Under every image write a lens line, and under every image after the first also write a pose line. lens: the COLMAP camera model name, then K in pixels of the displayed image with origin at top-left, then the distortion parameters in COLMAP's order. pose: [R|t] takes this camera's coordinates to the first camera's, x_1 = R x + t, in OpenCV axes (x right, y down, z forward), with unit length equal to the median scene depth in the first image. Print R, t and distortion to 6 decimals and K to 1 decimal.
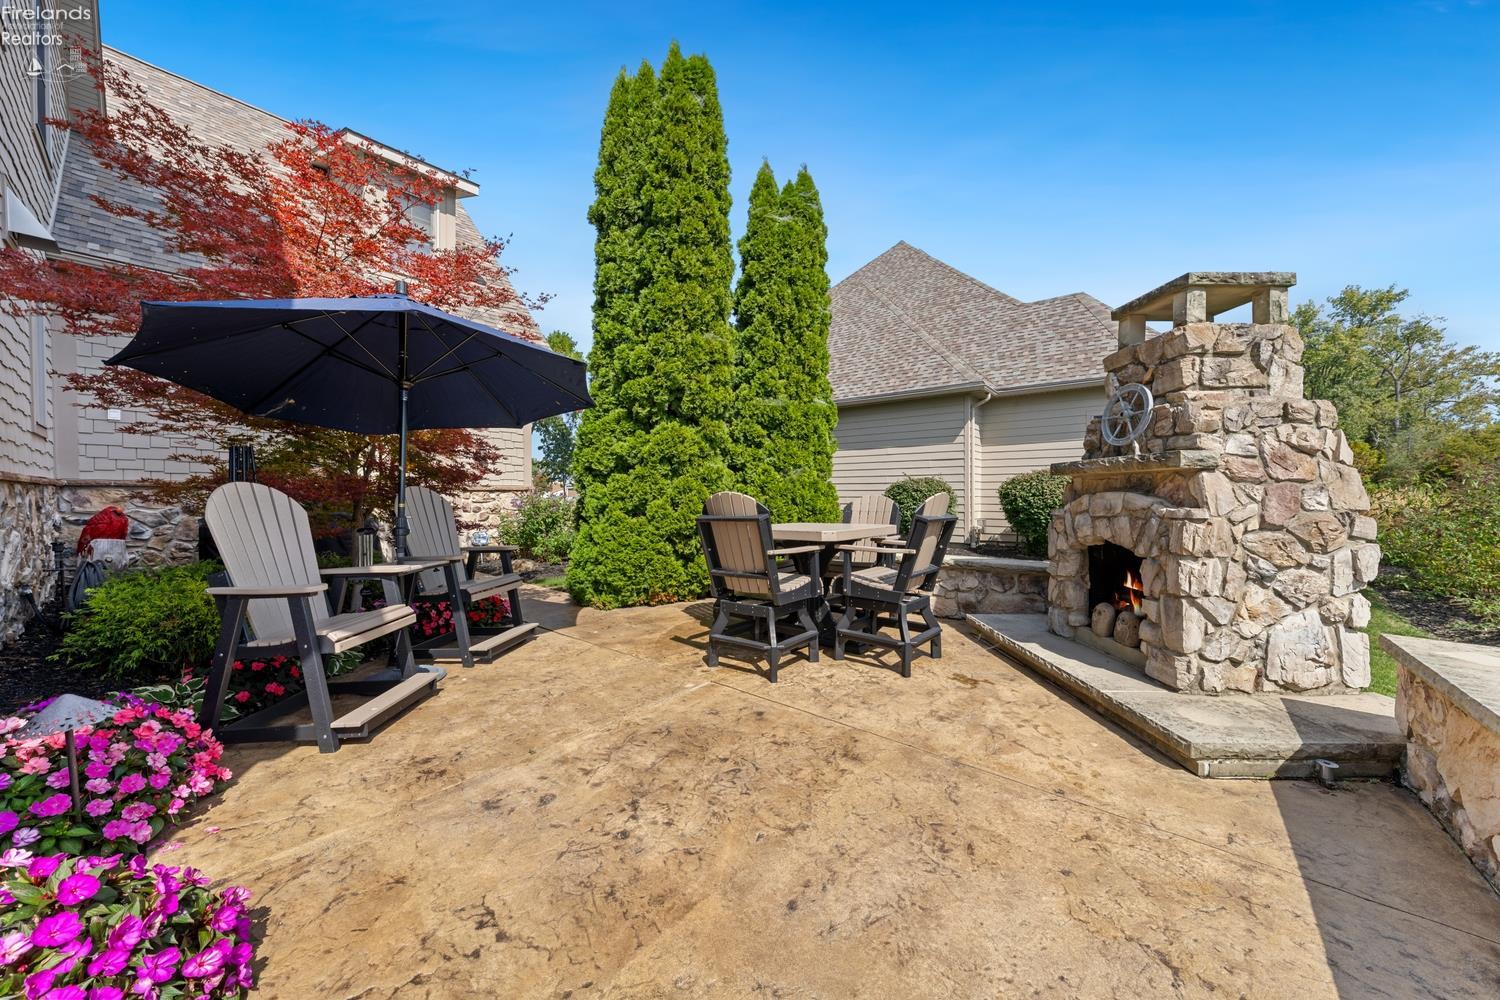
lens RADIAL K [[521.1, 0, 748.4], [0, 521.1, 499.2], [0, 0, 1]] dist [-0.003261, -0.000174]
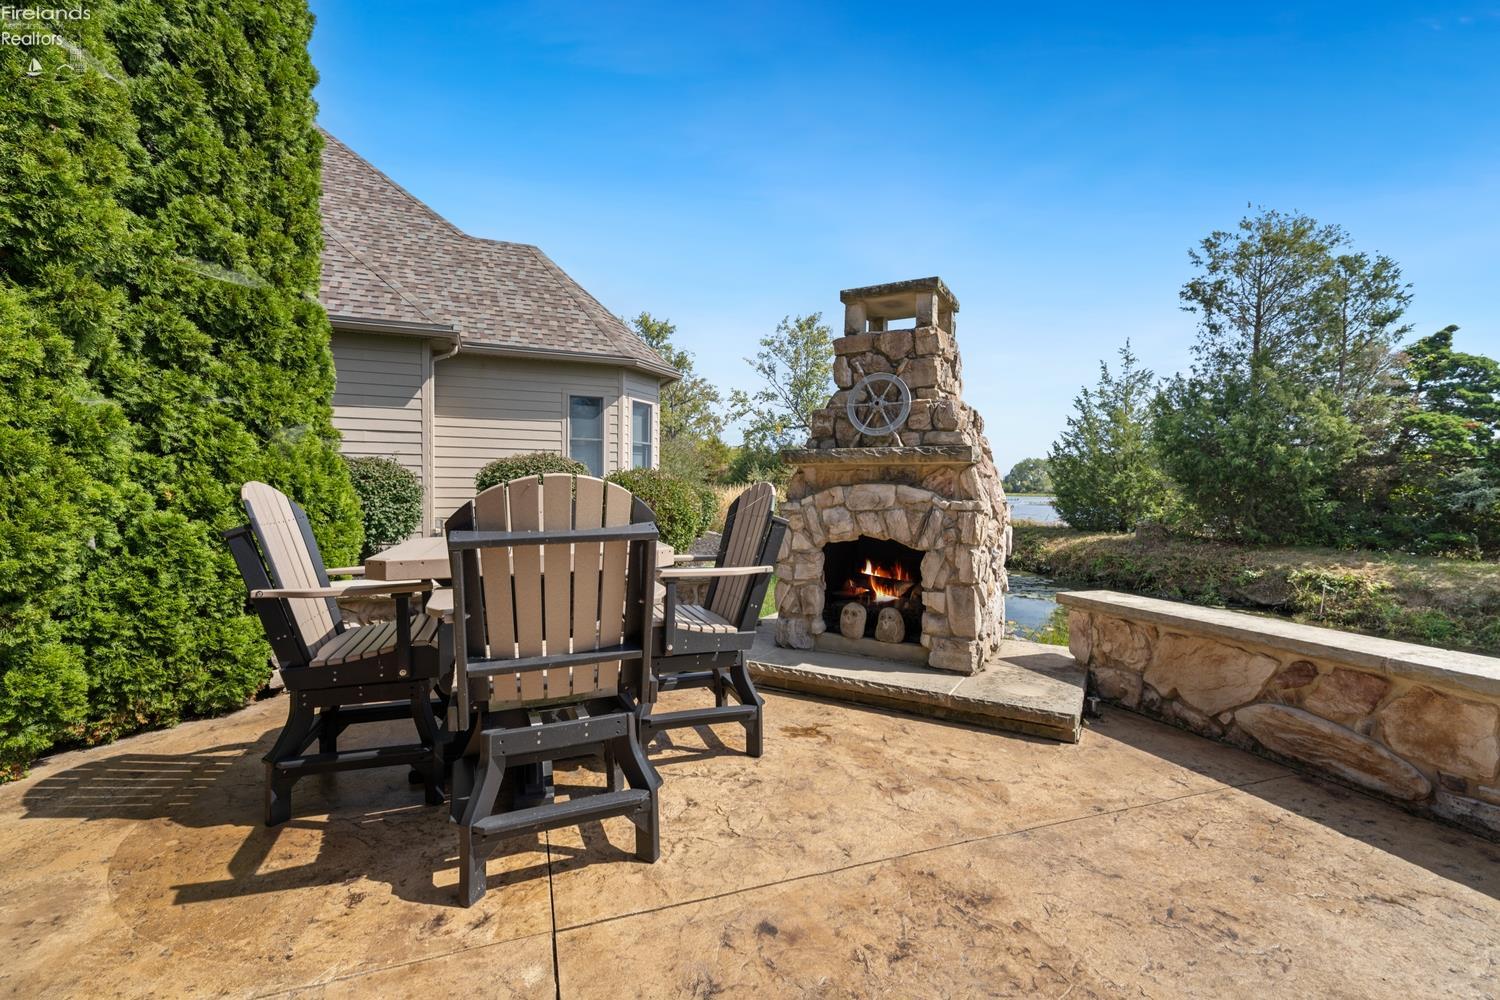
lens RADIAL K [[655.5, 0, 749.6], [0, 655.5, 498.4], [0, 0, 1]] dist [0.001706, -0.000452]
pose [[0.480530, -0.008137, 0.876941, -0.413801], [-0.002467, 0.999940, 0.010631, -0.000183], [-0.876975, -0.007271, 0.480481, 0.568671]]
